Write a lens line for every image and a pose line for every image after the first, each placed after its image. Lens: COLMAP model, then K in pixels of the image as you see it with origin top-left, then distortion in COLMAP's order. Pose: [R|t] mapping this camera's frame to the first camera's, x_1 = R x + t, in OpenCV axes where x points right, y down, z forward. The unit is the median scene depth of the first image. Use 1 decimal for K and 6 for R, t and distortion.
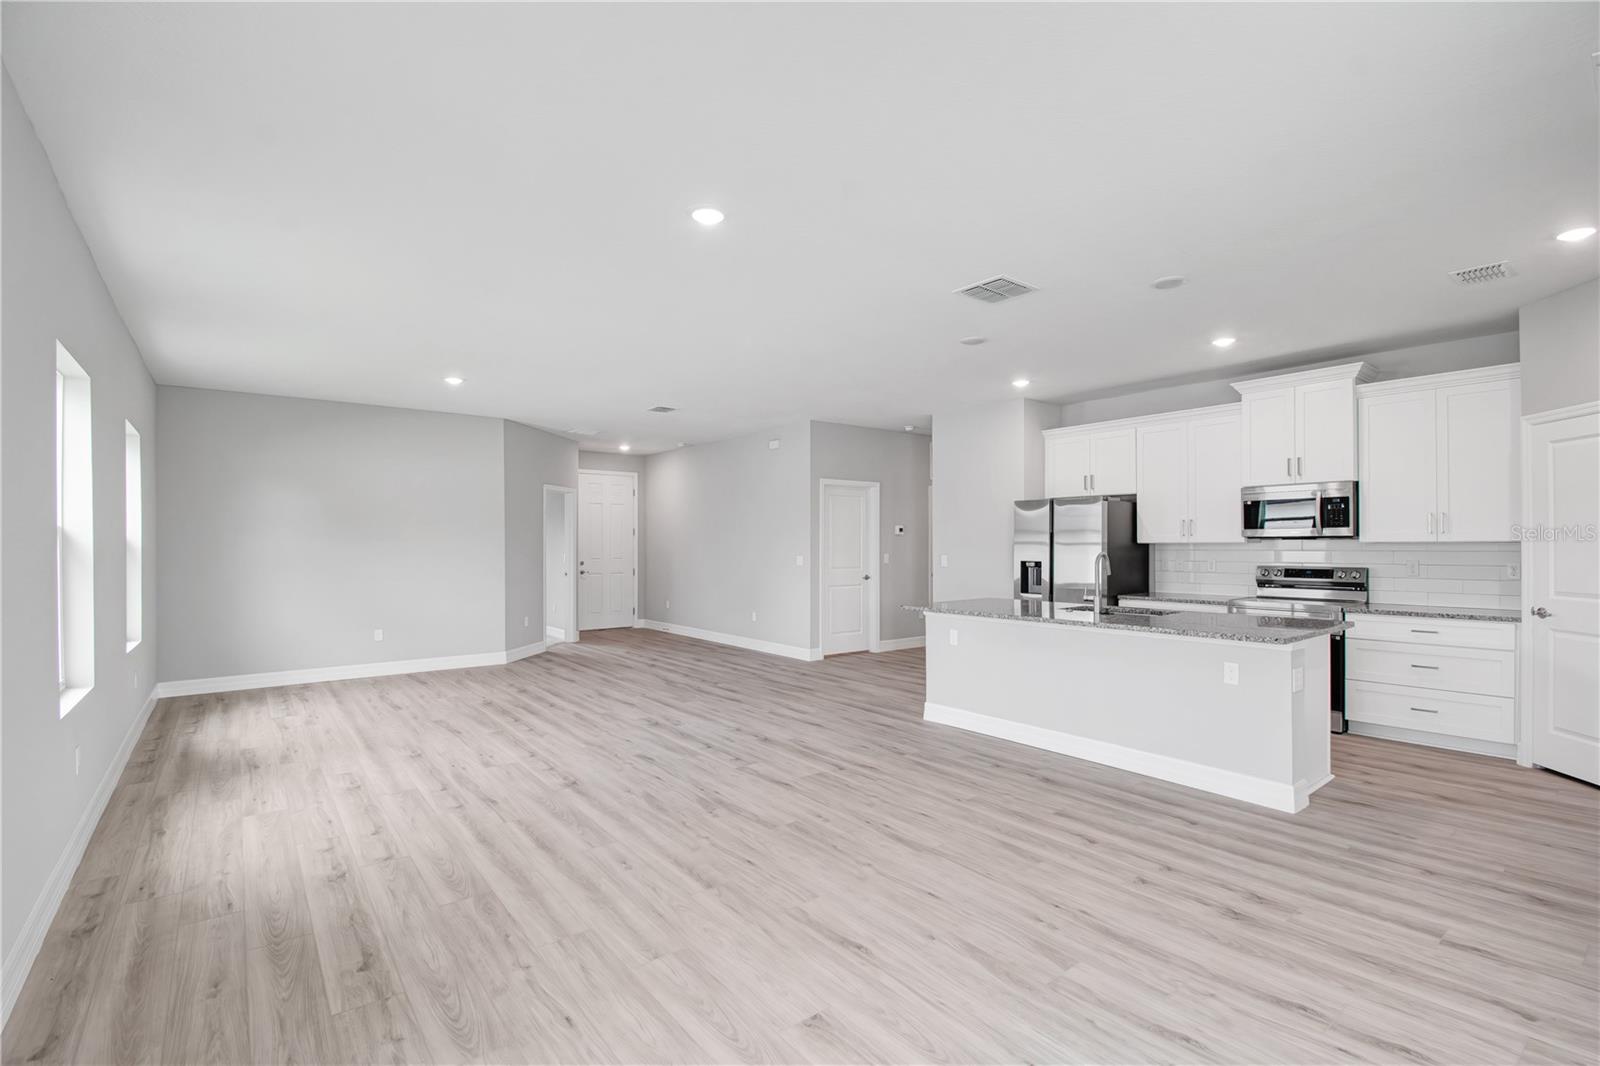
lens RADIAL K [[722.4, 0, 803.9], [0, 722.4, 547.8], [0, 0, 1]] dist [-0.002145, -0.011671]
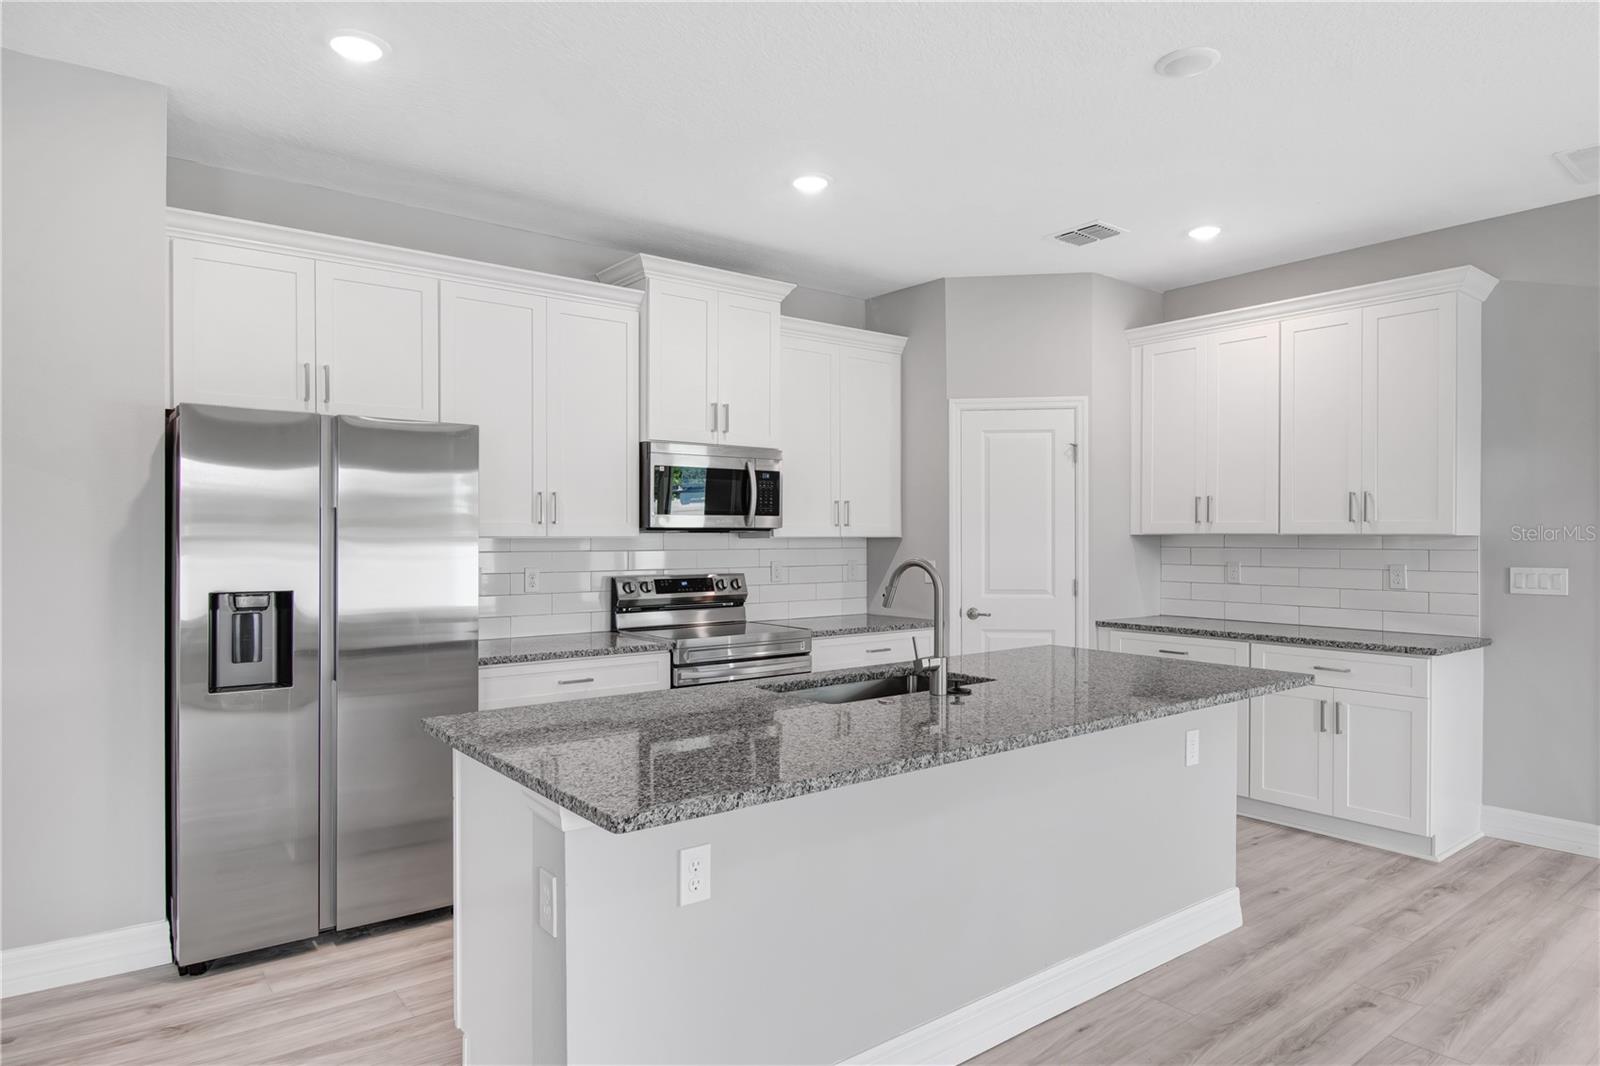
lens RADIAL K [[953.5, 0, 827.0], [0, 953.5, 540.9], [0, 0, 1]] dist [0.006362, -0.017631]
pose [[-0.018200, -0.000752, 0.999834, -0.173211], [0.006492, 0.999979, 0.000870, -0.005198], [-0.999813, 0.006506, -0.018195, 1.039949]]
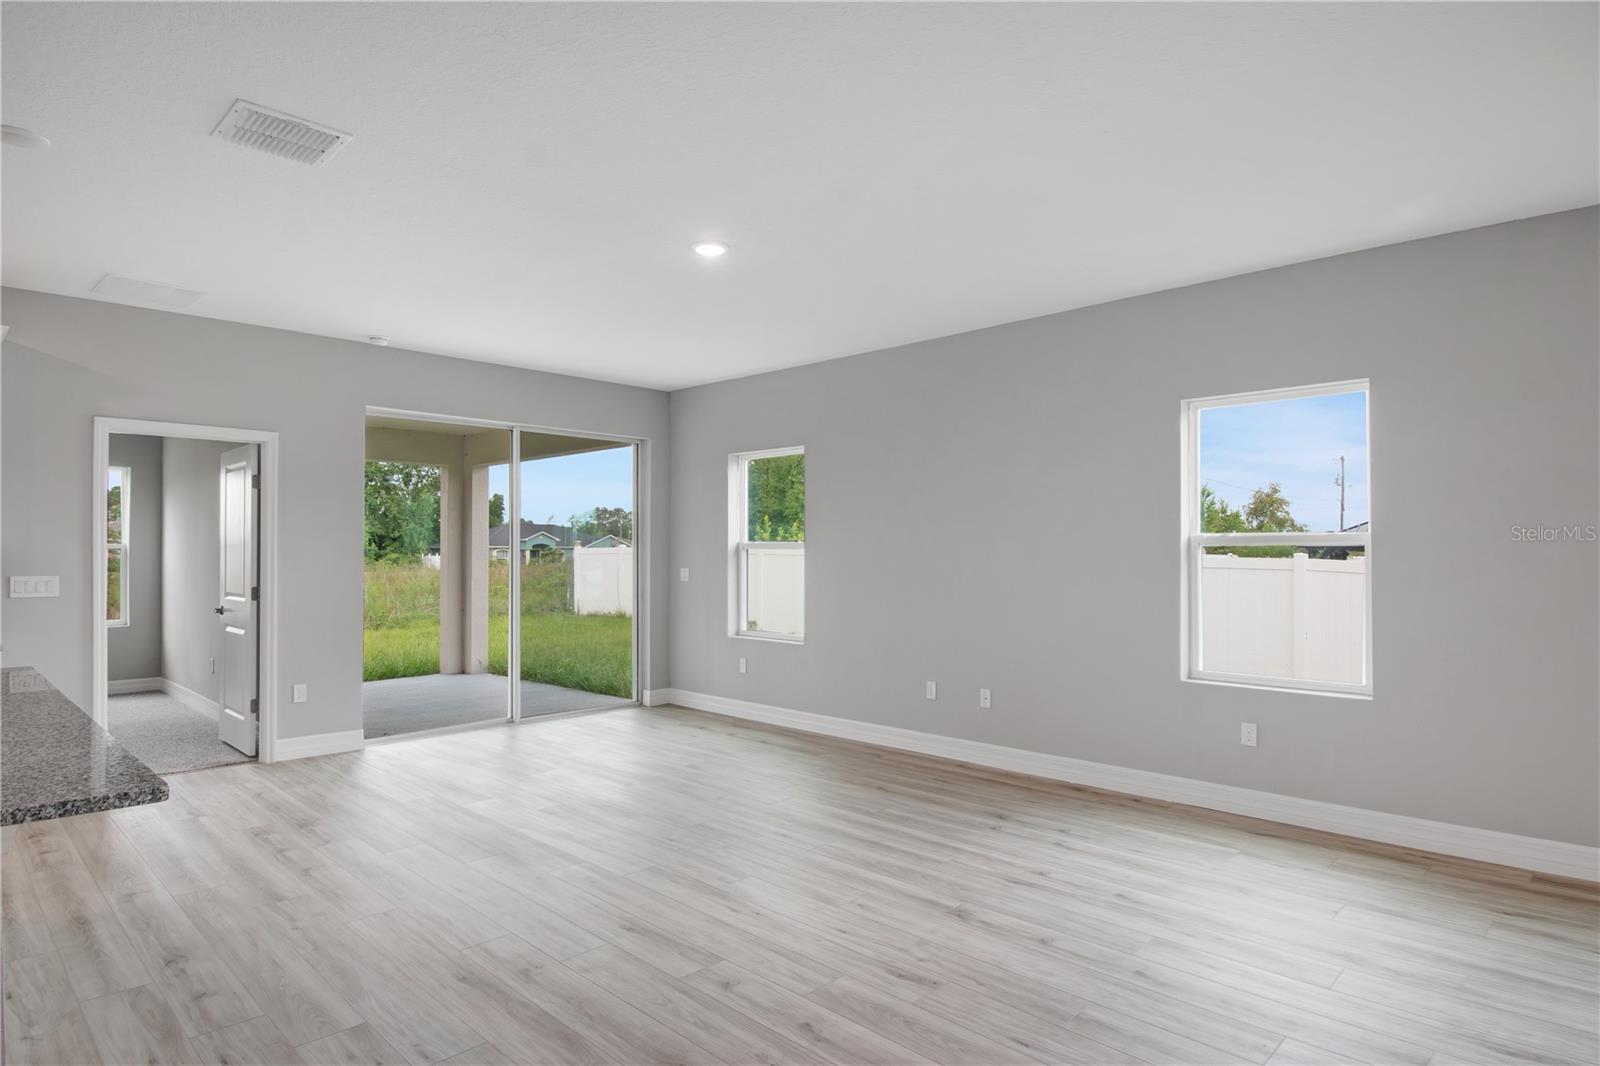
lens RADIAL K [[894.9, 0, 801.0], [0, 894.9, 539.7], [0, 0, 1]] dist [0.001692, -0.014011]
pose [[-0.991220, 0.000883, -0.132221, -0.057469], [0.001874, 0.999971, -0.007368, -0.008563], [0.132210, -0.007551, -0.991193, 1.497244]]
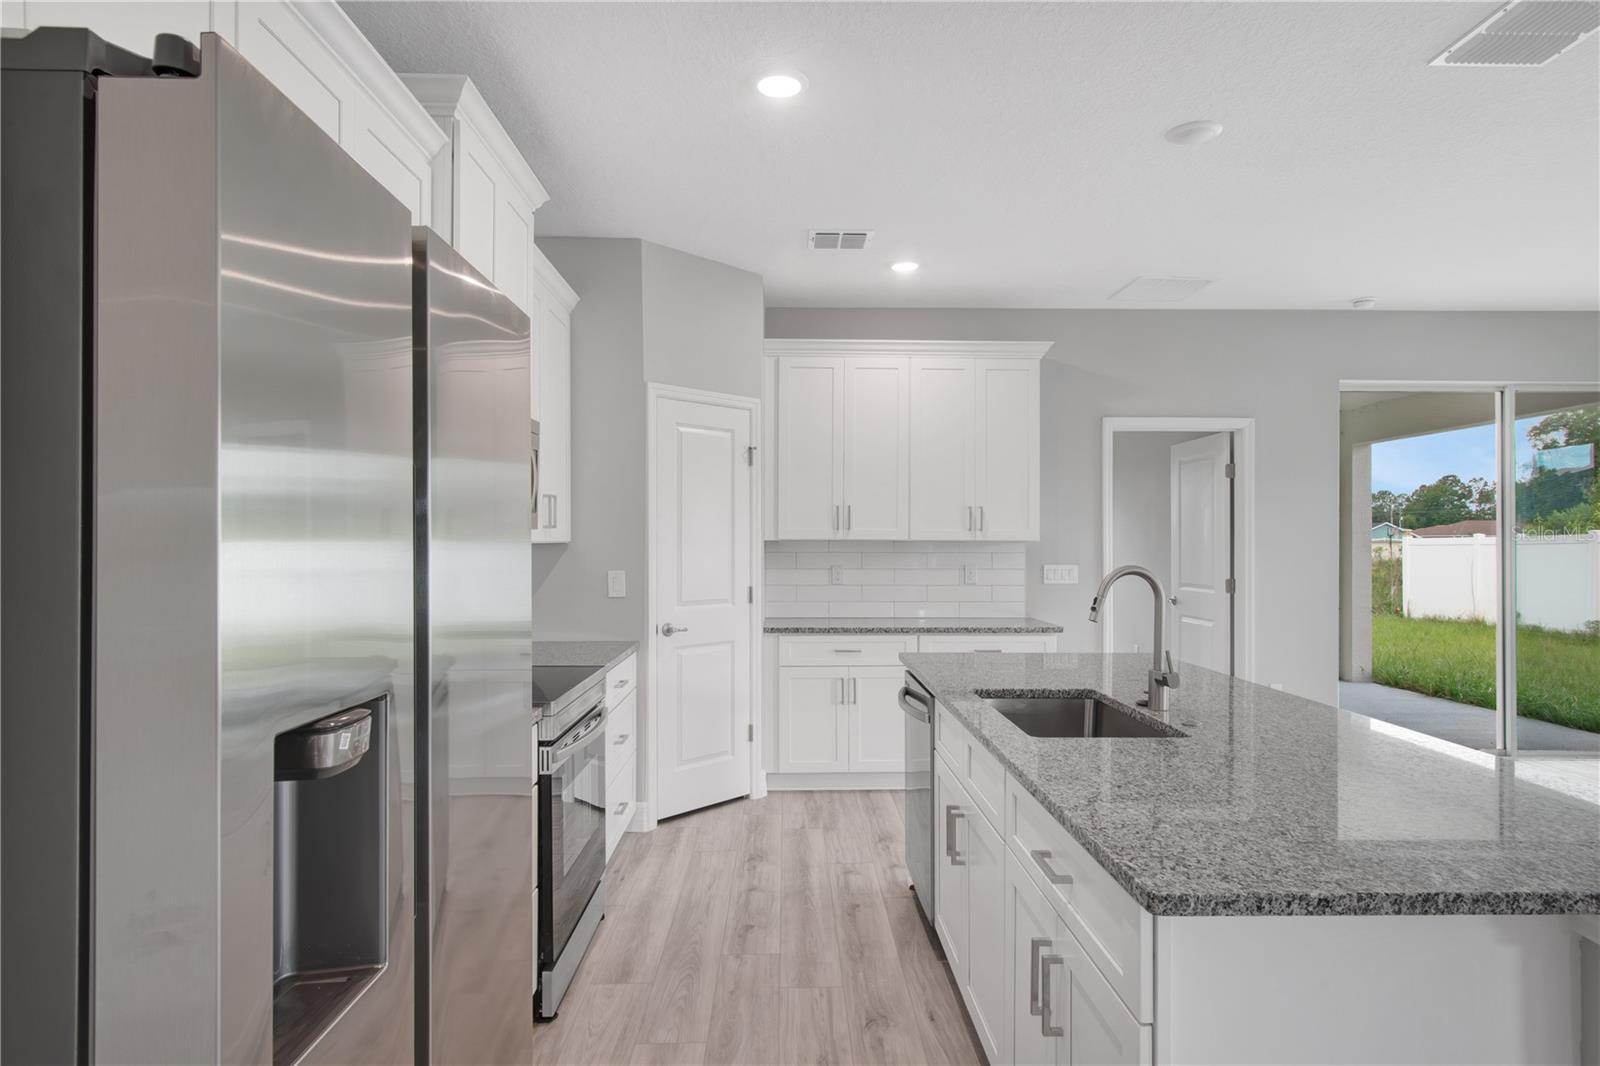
lens RADIAL K [[894.9, 0, 808.8], [0, 894.9, 536.9], [0, 0, 1]] dist [0.001692, -0.014011]
pose [[-0.802995, 0.007789, 0.595934, 0.253685], [0.005819, 0.999969, -0.005228, -0.007309], [-0.595957, -0.000731, -0.803016, 1.482186]]
